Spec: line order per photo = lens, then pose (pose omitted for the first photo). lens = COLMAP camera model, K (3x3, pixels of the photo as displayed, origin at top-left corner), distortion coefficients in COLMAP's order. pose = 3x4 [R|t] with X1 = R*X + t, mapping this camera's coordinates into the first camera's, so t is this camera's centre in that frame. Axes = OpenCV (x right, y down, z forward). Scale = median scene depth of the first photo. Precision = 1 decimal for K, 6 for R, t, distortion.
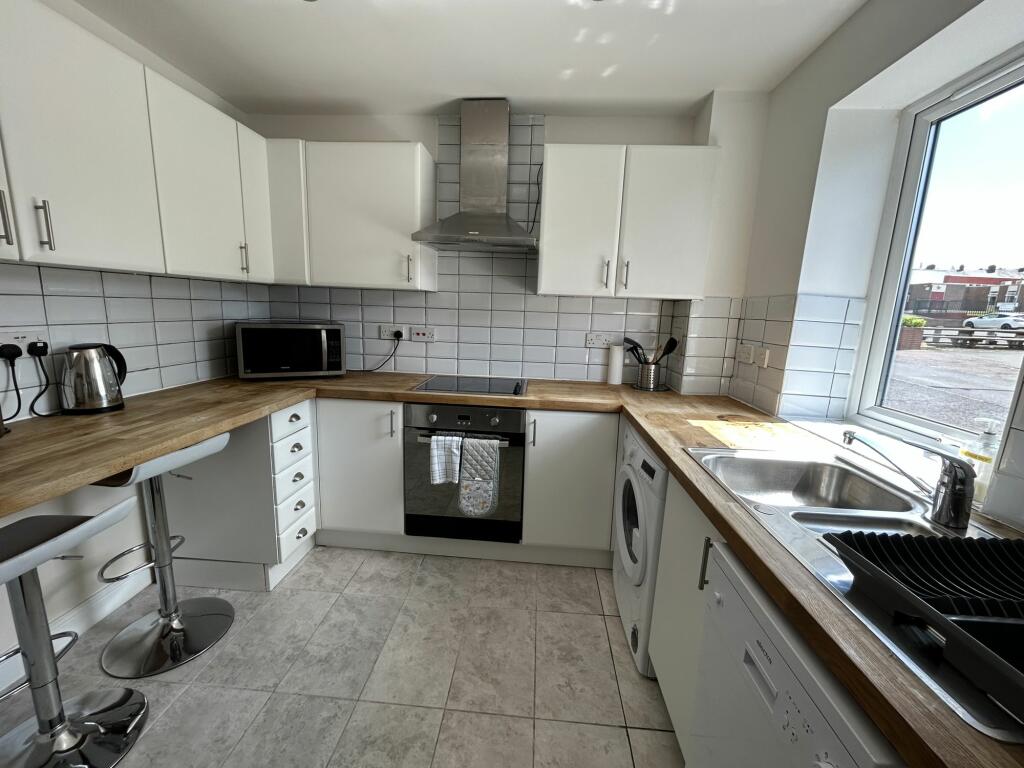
lens RADIAL K [[414.7, 0, 512.0], [0, 414.7, 384.0], [0, 0, 1]] dist [0.000571, 0.000014]
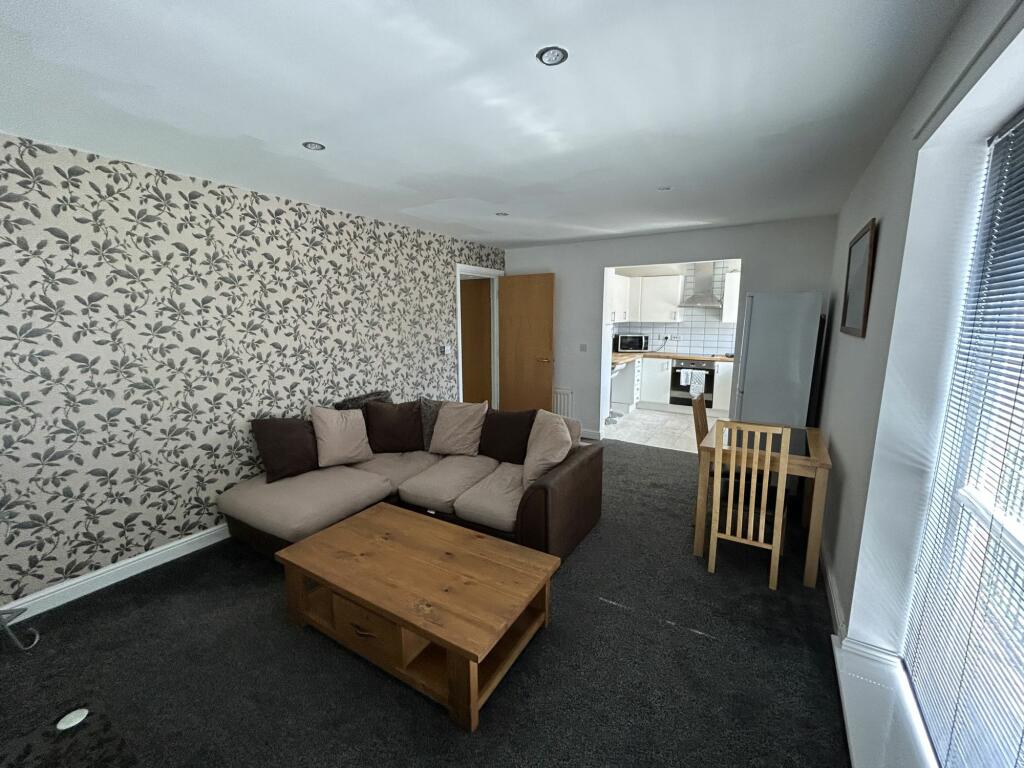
lens RADIAL K [[414.7, 0, 512.0], [0, 414.7, 384.0], [0, 0, 1]] dist [0.000571, 0.000014]
pose [[0.882303, 0.029848, -0.469734, 0.142512], [-0.047062, 0.998580, -0.024945, 0.359613], [0.468322, 0.044116, 0.882456, -2.247538]]
